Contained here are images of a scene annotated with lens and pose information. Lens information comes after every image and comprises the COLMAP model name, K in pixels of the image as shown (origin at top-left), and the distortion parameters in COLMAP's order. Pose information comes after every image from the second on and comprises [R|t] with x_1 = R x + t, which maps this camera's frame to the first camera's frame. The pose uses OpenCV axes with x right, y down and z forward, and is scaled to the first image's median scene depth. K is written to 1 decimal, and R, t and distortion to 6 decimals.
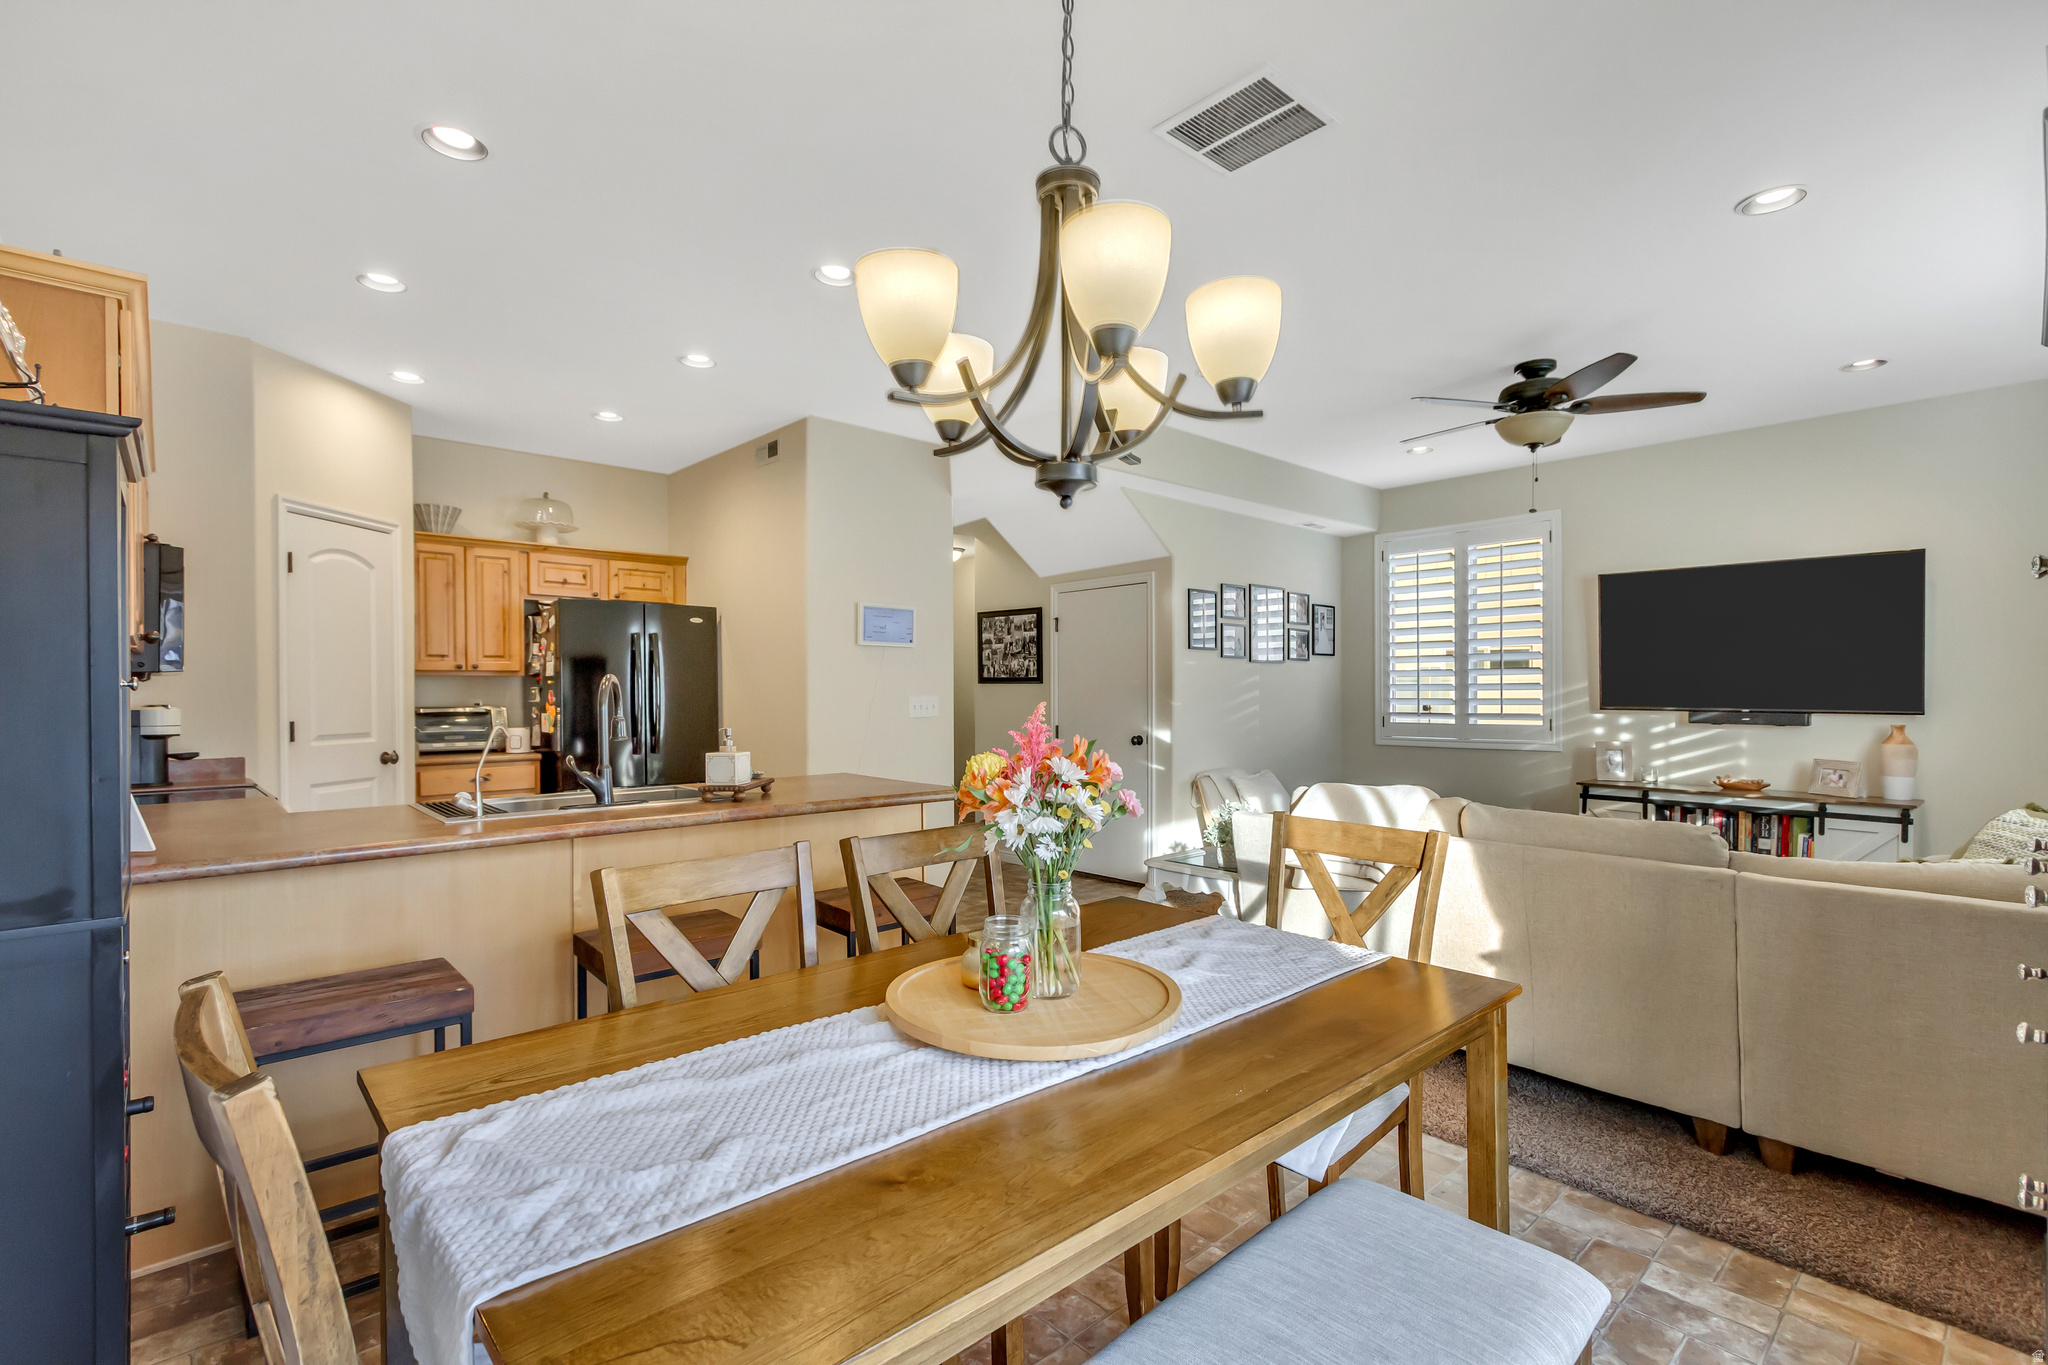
lens RADIAL K [[935.3, 0, 1025.8], [0, 935.3, 692.0], [0, 0, 1]] dist [0.000775, -0.000269]
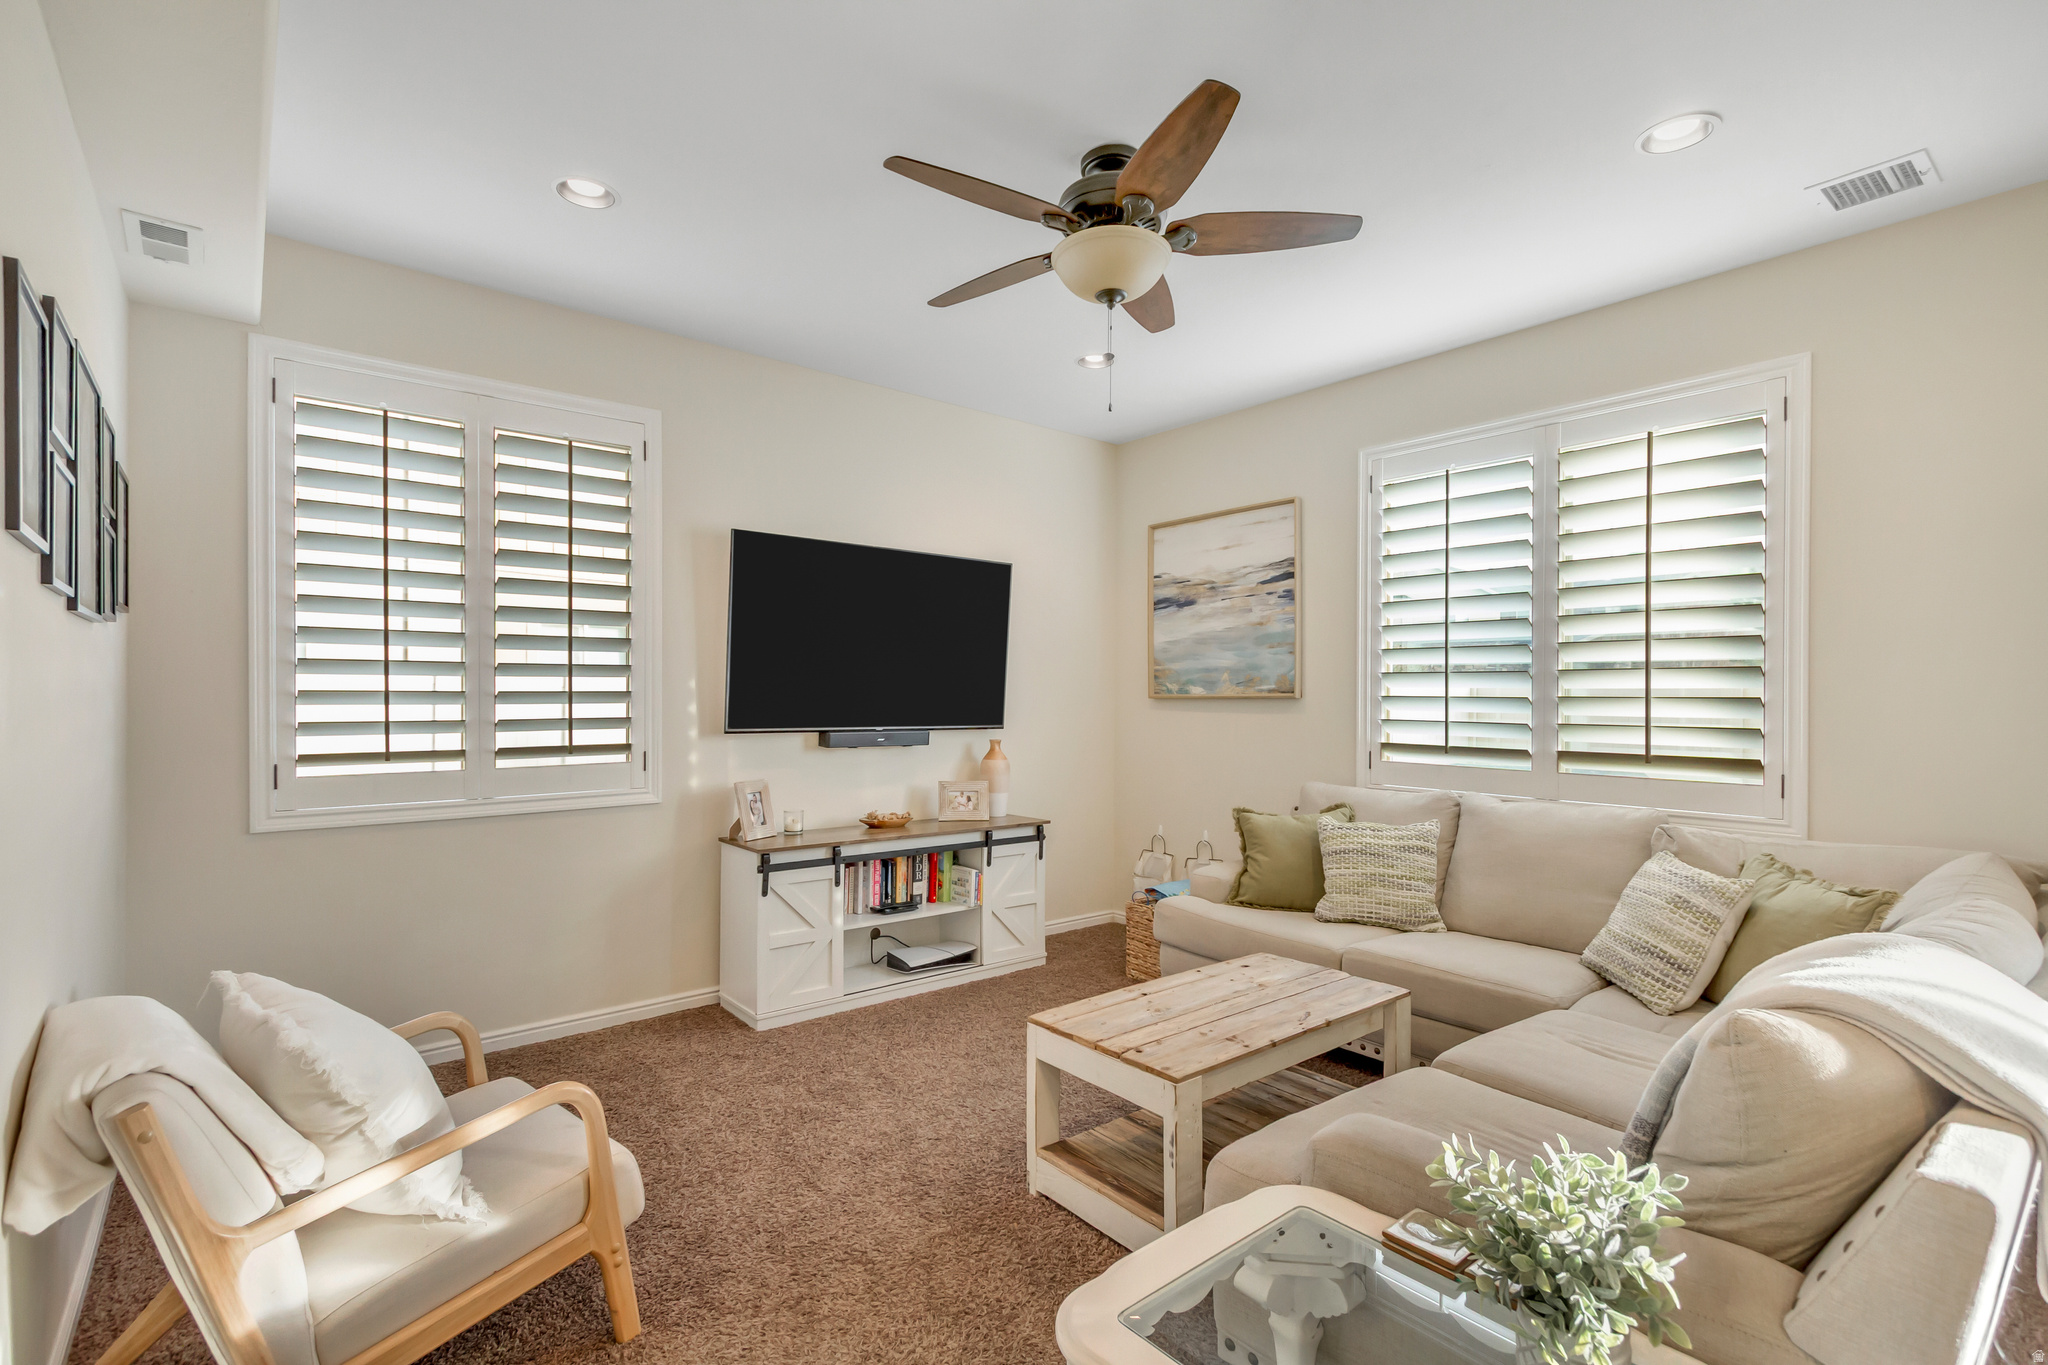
lens RADIAL K [[935.3, 0, 1025.8], [0, 935.3, 692.0], [0, 0, 1]] dist [0.000775, -0.000269]
pose [[0.051024, 0.010779, 0.998639, -0.041742], [-0.000840, 0.999942, -0.010750, -0.004075], [-0.998697, -0.000290, 0.051030, 0.892520]]
